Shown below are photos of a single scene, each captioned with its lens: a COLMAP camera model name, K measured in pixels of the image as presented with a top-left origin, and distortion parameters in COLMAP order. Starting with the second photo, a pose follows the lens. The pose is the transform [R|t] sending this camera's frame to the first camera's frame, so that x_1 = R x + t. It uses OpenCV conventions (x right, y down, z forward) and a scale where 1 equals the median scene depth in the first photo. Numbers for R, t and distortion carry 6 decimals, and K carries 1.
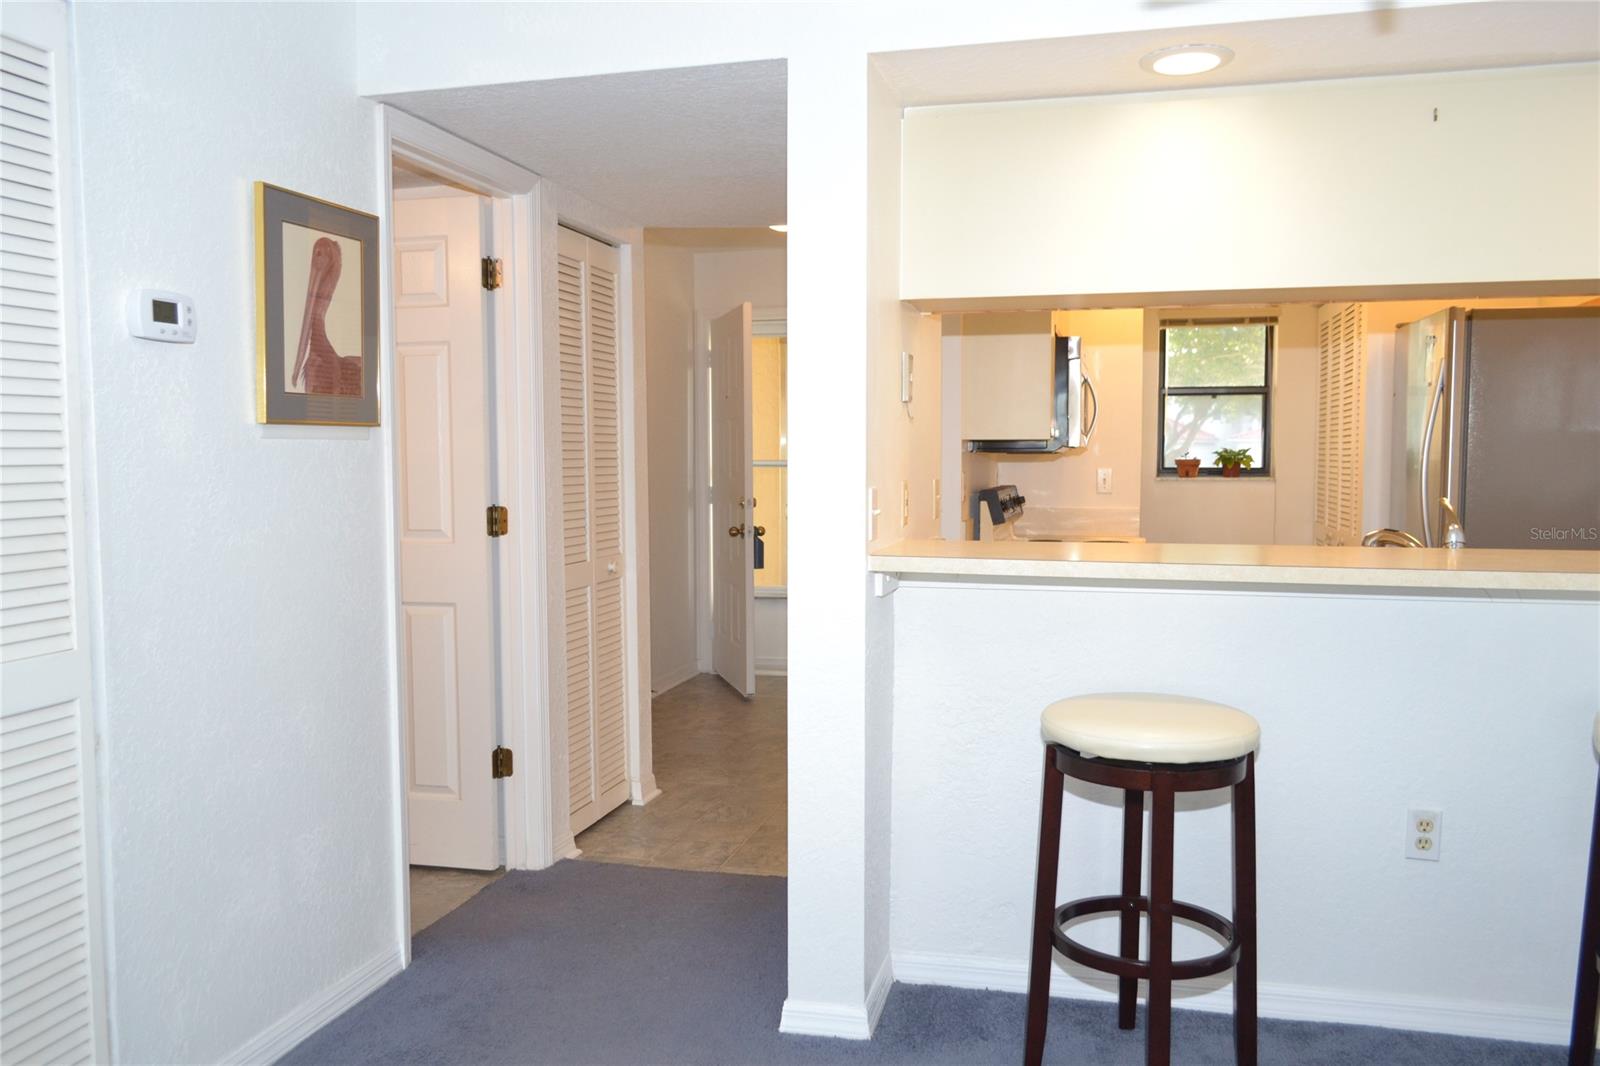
lens RADIAL K [[1267.3, 0, 802.5], [0, 1267.3, 540.4], [0, 0, 1]] dist [-0.010263, 0.000074]
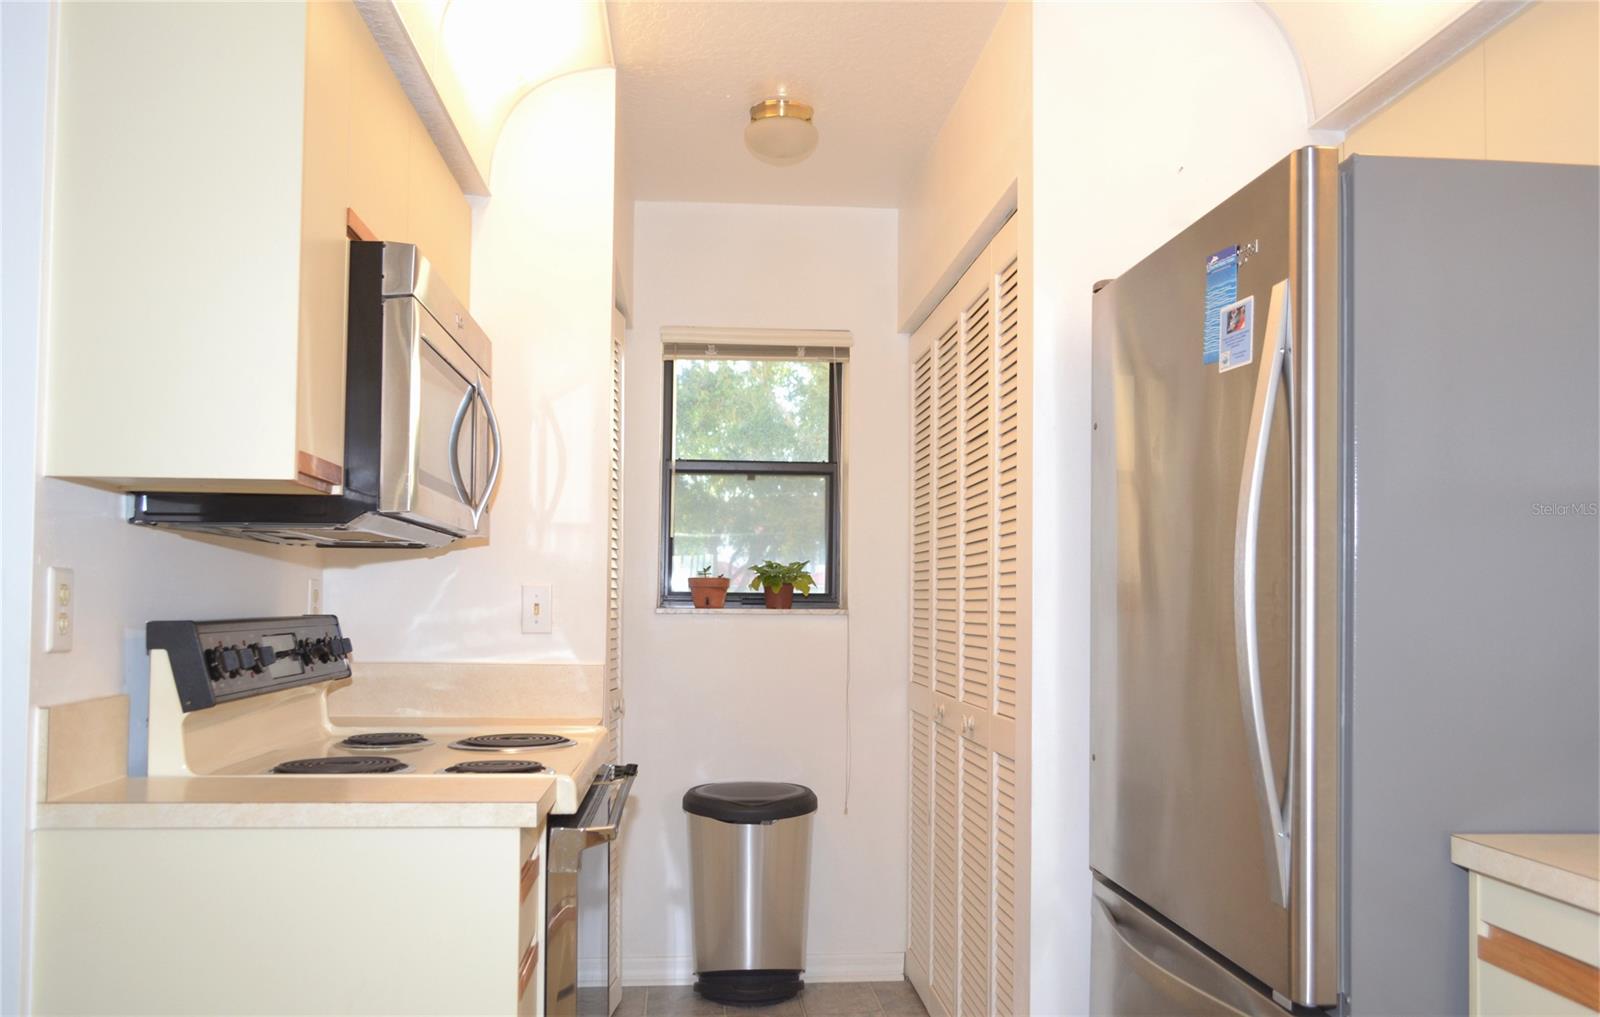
lens RADIAL K [[1325.4, 0, 798.8], [0, 1325.4, 570.5], [0, 0, 1]] dist [0.000809, 0.000121]
pose [[0.944270, 0.018916, 0.328628, 0.142857], [0.010665, 0.996065, -0.087978, -0.012927], [-0.328999, 0.086580, 0.940353, 0.410288]]
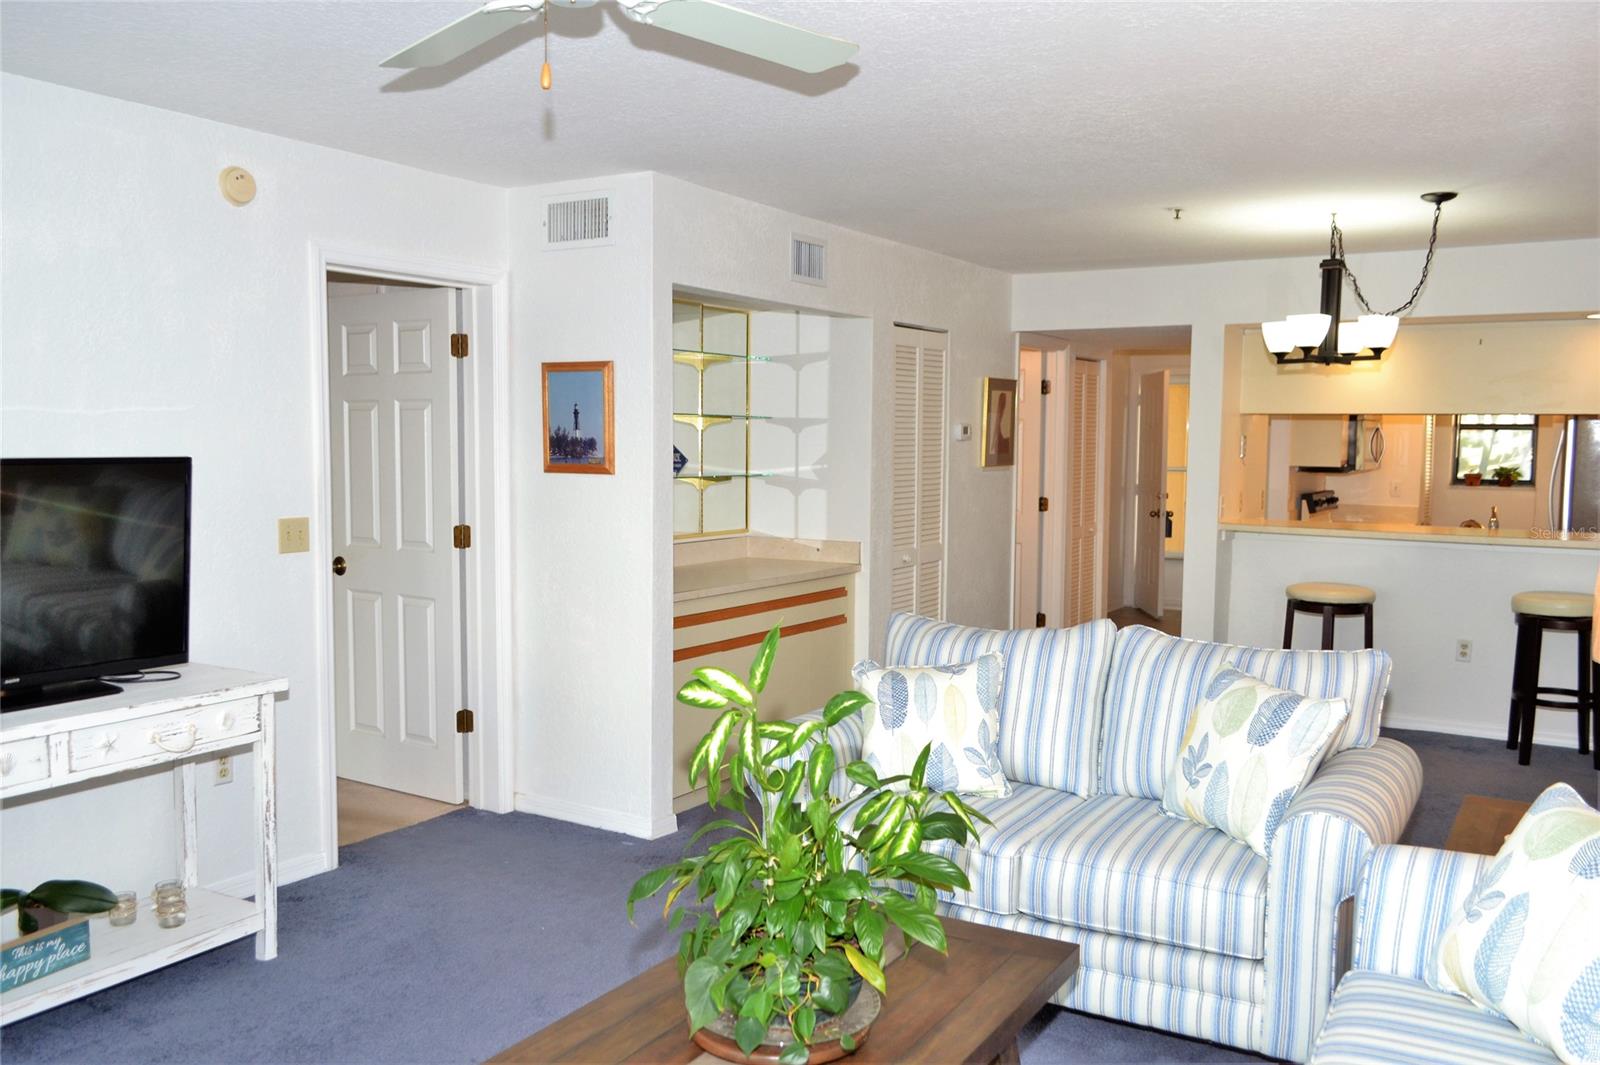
lens RADIAL K [[1328.6, 0, 800.0], [0, 1328.6, 532.5], [0, 0, 1]] dist [-0.006595, -0.001109]
pose [[0.954872, 0.033579, -0.295114, 0.014994], [-0.031348, 0.999433, 0.012289, 0.009889], [0.295360, -0.002483, 0.955383, -0.710985]]
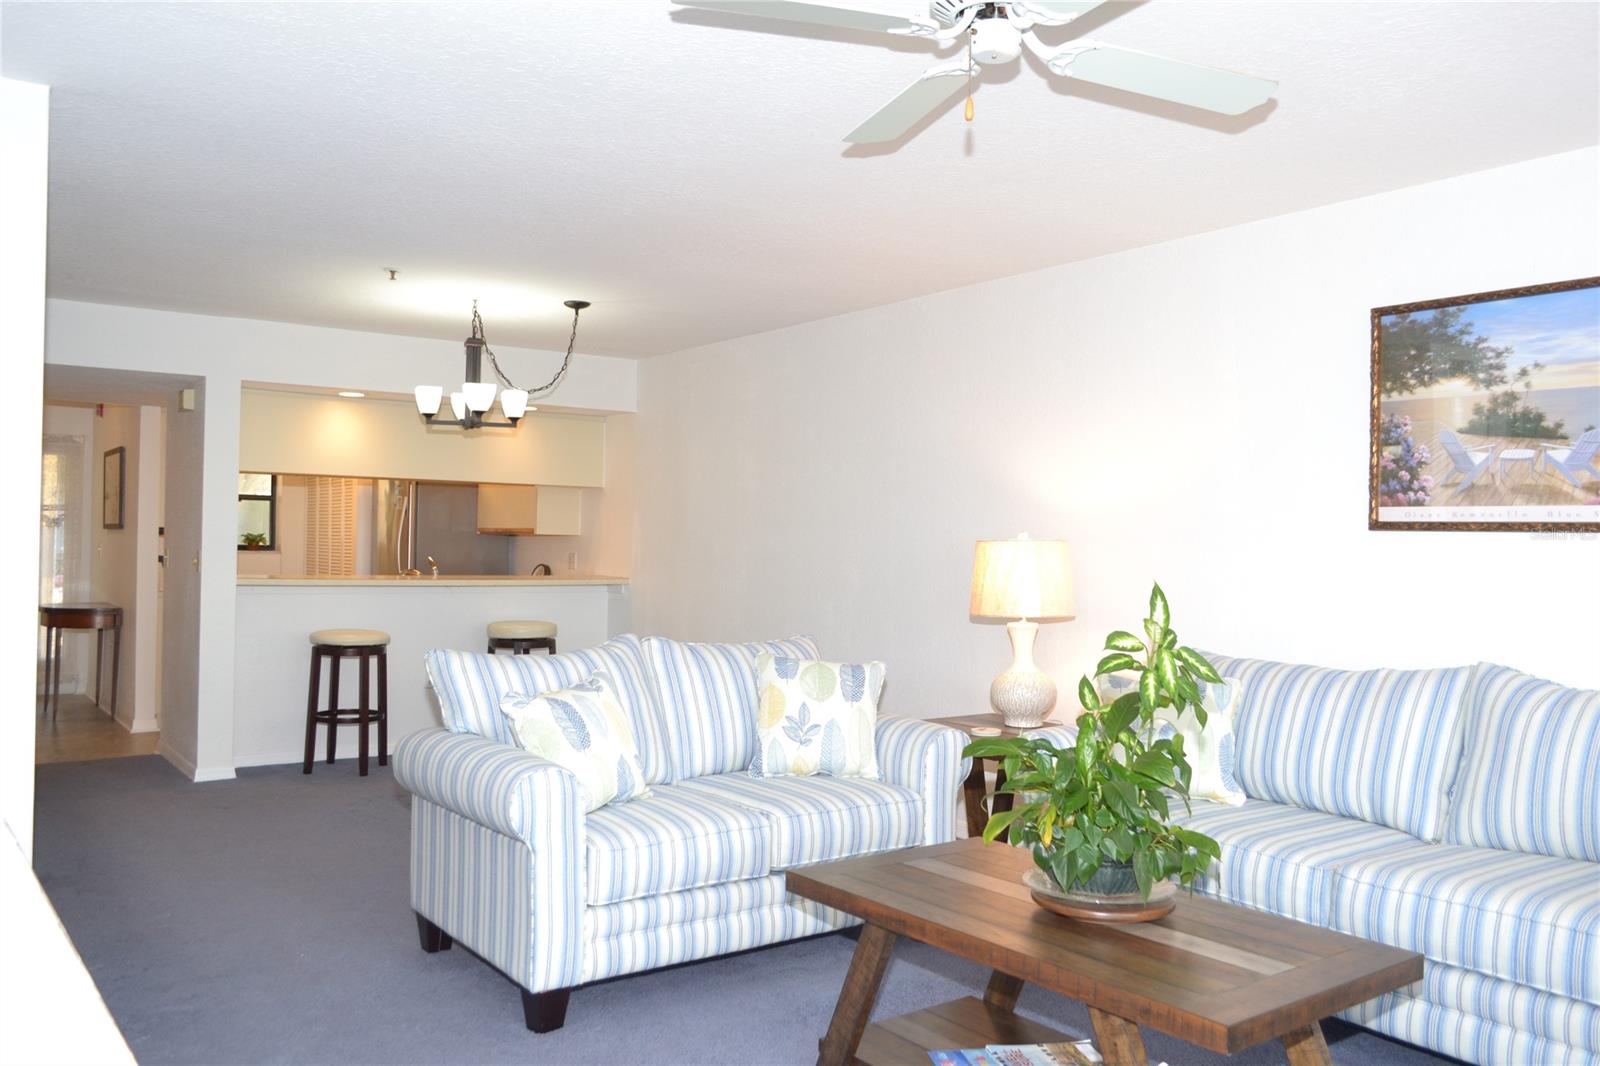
lens RADIAL K [[1267.3, 0, 802.5], [0, 1267.3, 540.4], [0, 0, 1]] dist [-0.010263, 0.000074]
pose [[0.634962, 0.015786, 0.772382, -0.473883], [0.032668, 0.998348, -0.047259, 0.037264], [-0.771852, 0.055240, 0.633398, -0.581790]]
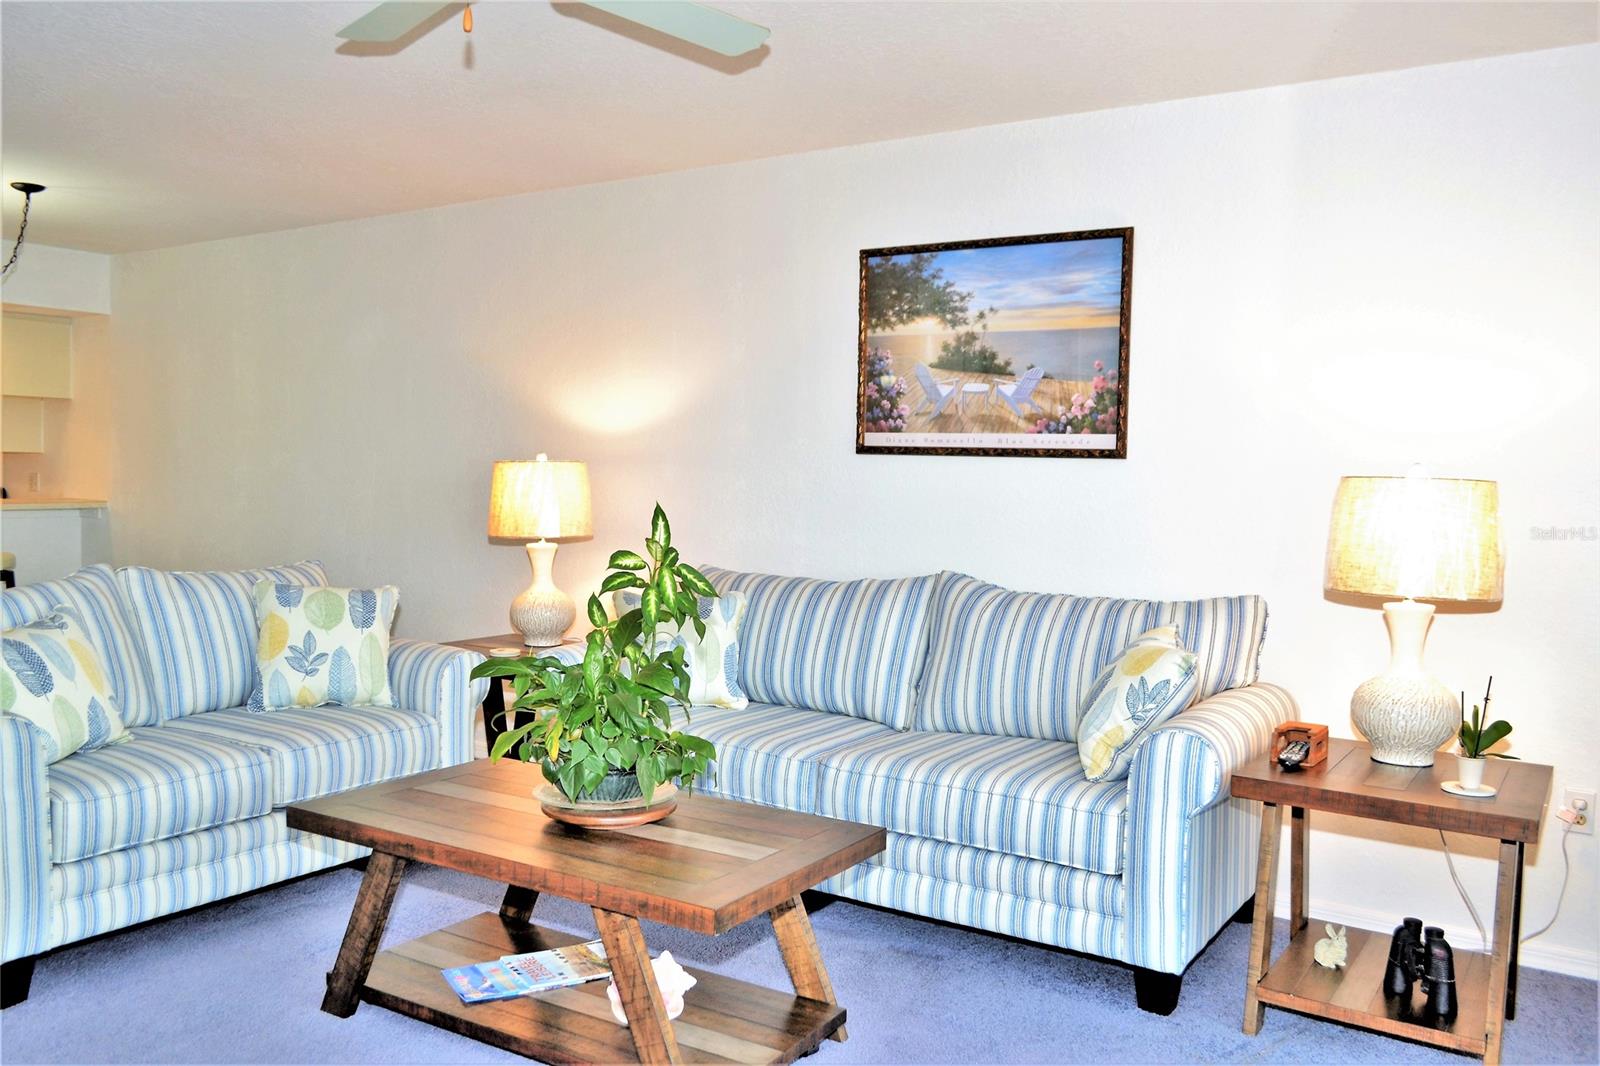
lens RADIAL K [[1267.3, 0, 802.5], [0, 1267.3, 540.4], [0, 0, 1]] dist [-0.010263, 0.000074]
pose [[0.320703, -0.042277, 0.946236, -0.476043], [0.042572, 0.998637, 0.030190, 0.036844], [-0.946223, 0.030602, 0.322066, -0.594546]]
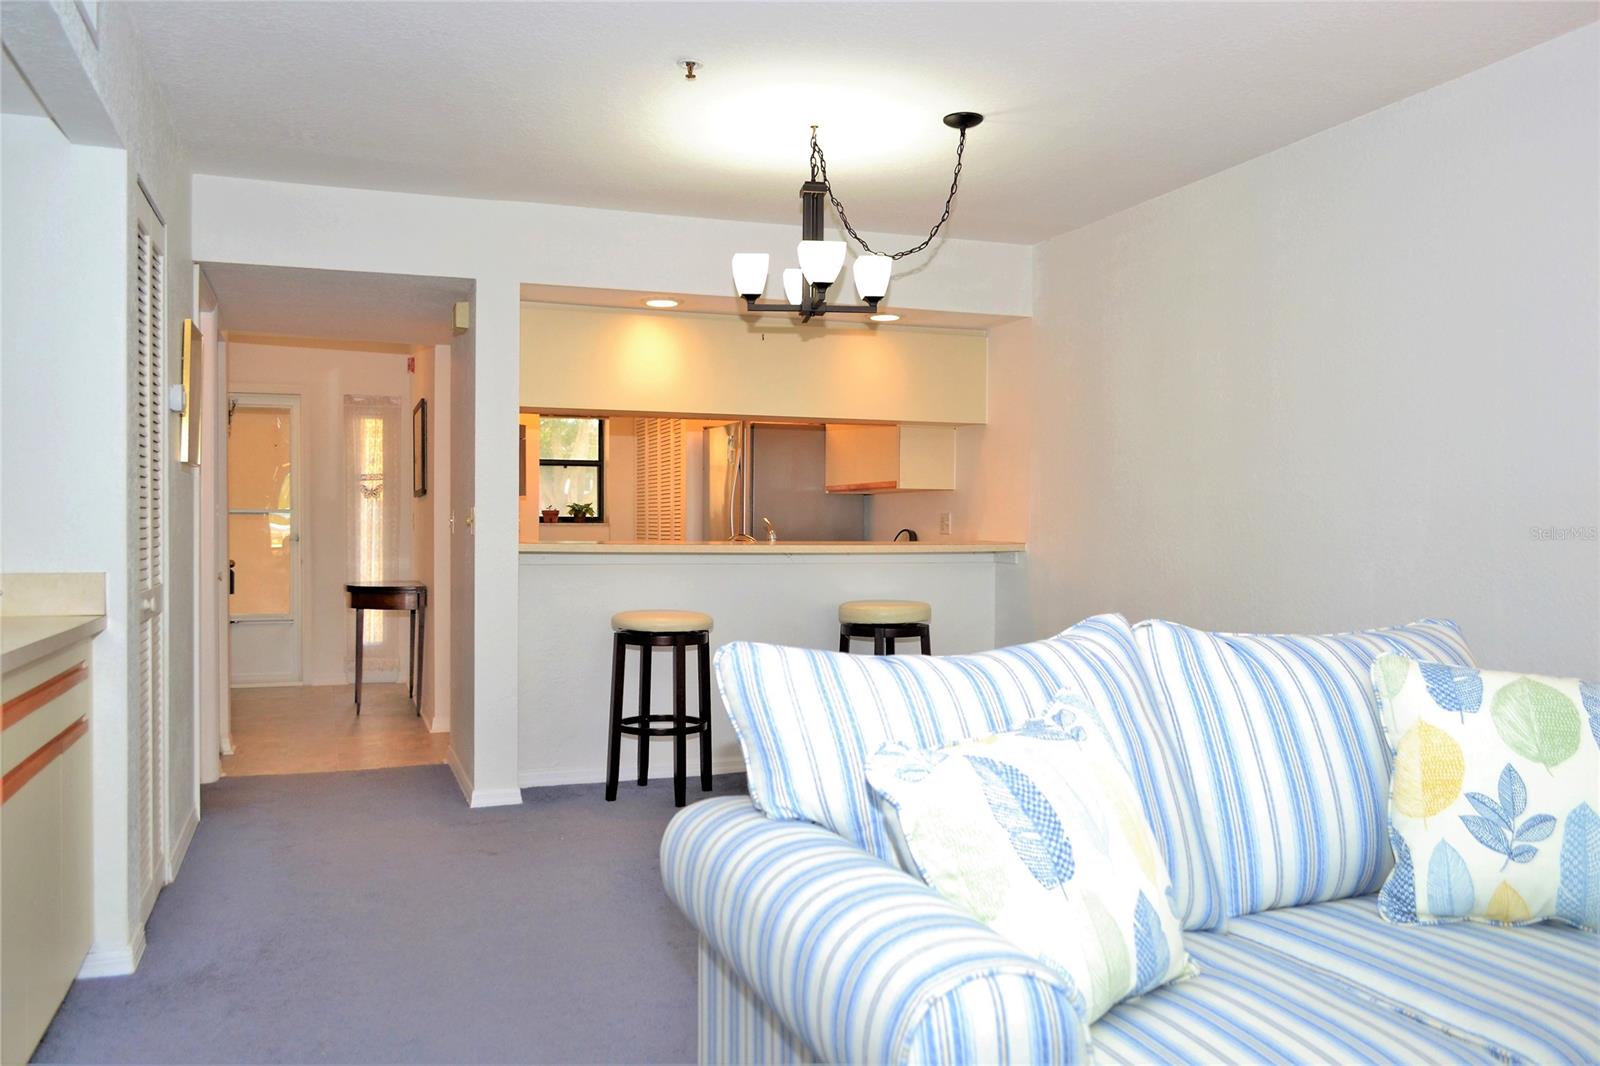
lens RADIAL K [[1267.3, 0, 802.5], [0, 1267.3, 540.4], [0, 0, 1]] dist [-0.010263, 0.000074]
pose [[0.819411, 0.000152, 0.573207, -0.281288], [0.032255, 0.998403, -0.046374, 0.045021], [-0.572299, 0.056488, 0.818097, -0.323354]]
